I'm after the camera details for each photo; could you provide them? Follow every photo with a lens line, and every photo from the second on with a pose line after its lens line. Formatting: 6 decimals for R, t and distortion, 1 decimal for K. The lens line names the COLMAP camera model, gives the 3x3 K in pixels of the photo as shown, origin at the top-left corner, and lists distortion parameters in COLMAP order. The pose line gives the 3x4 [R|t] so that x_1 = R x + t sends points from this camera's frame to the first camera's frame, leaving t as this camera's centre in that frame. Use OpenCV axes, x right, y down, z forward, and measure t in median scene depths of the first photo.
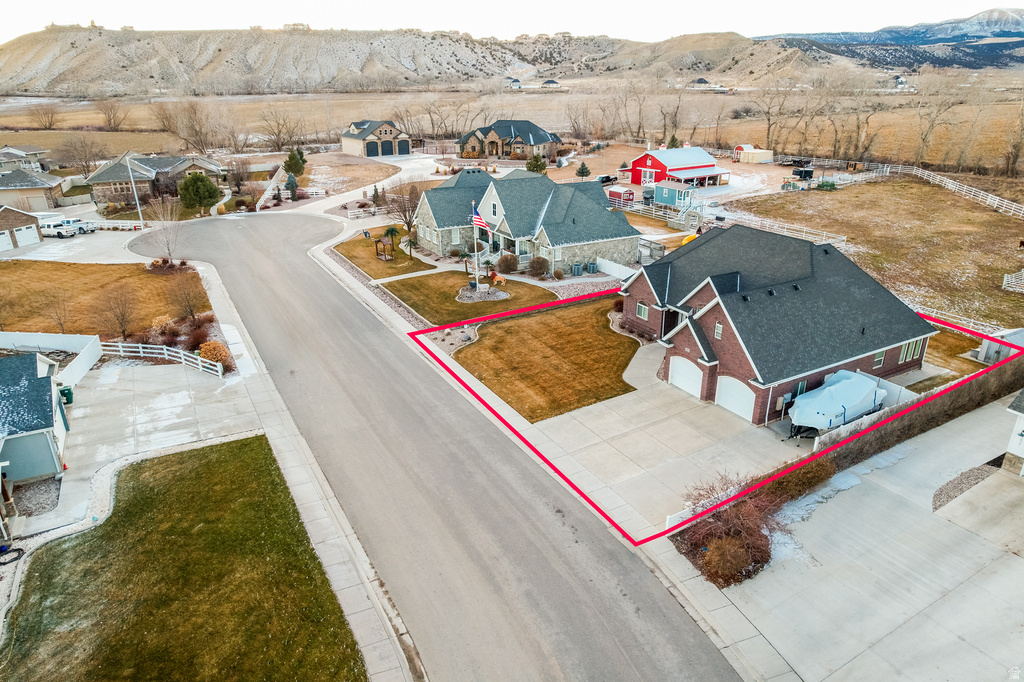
lens RADIAL K [[651.8, 0, 514.2], [0, 651.8, 341.1], [0, 0, 1]] dist [-0.005429, 0.006697]
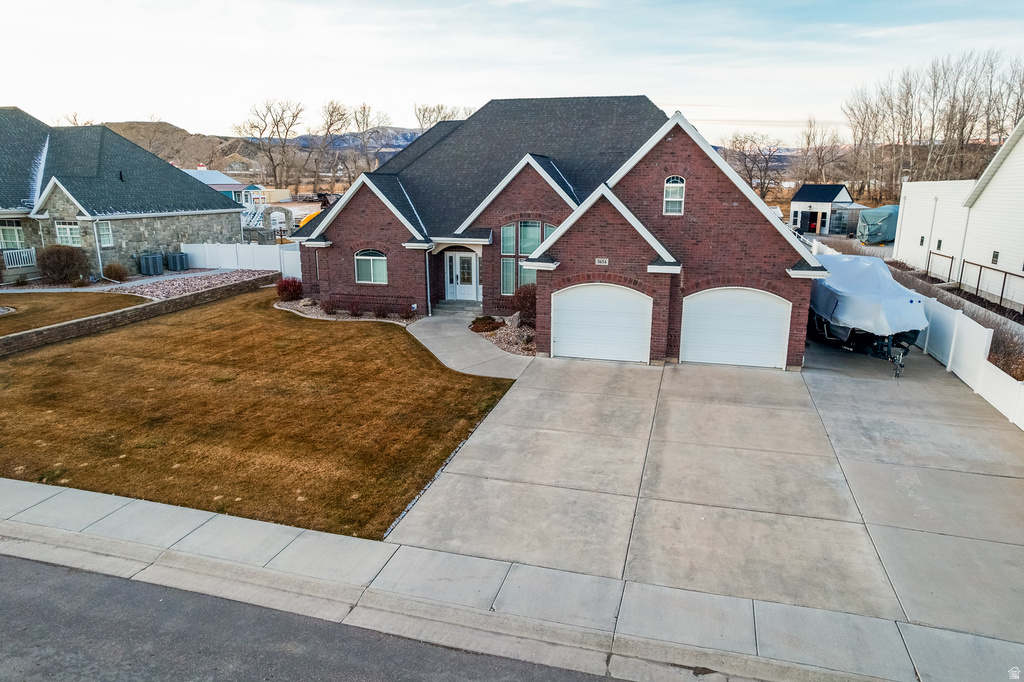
lens RADIAL K [[651.8, 0, 507.0], [0, 651.8, 344.2], [0, 0, 1]] dist [-0.005429, 0.006697]
pose [[0.718278, -0.165954, 0.675674, -0.080291], [0.255289, 0.966265, -0.034059, 0.056103], [-0.647228, 0.196956, 0.736413, 0.592985]]
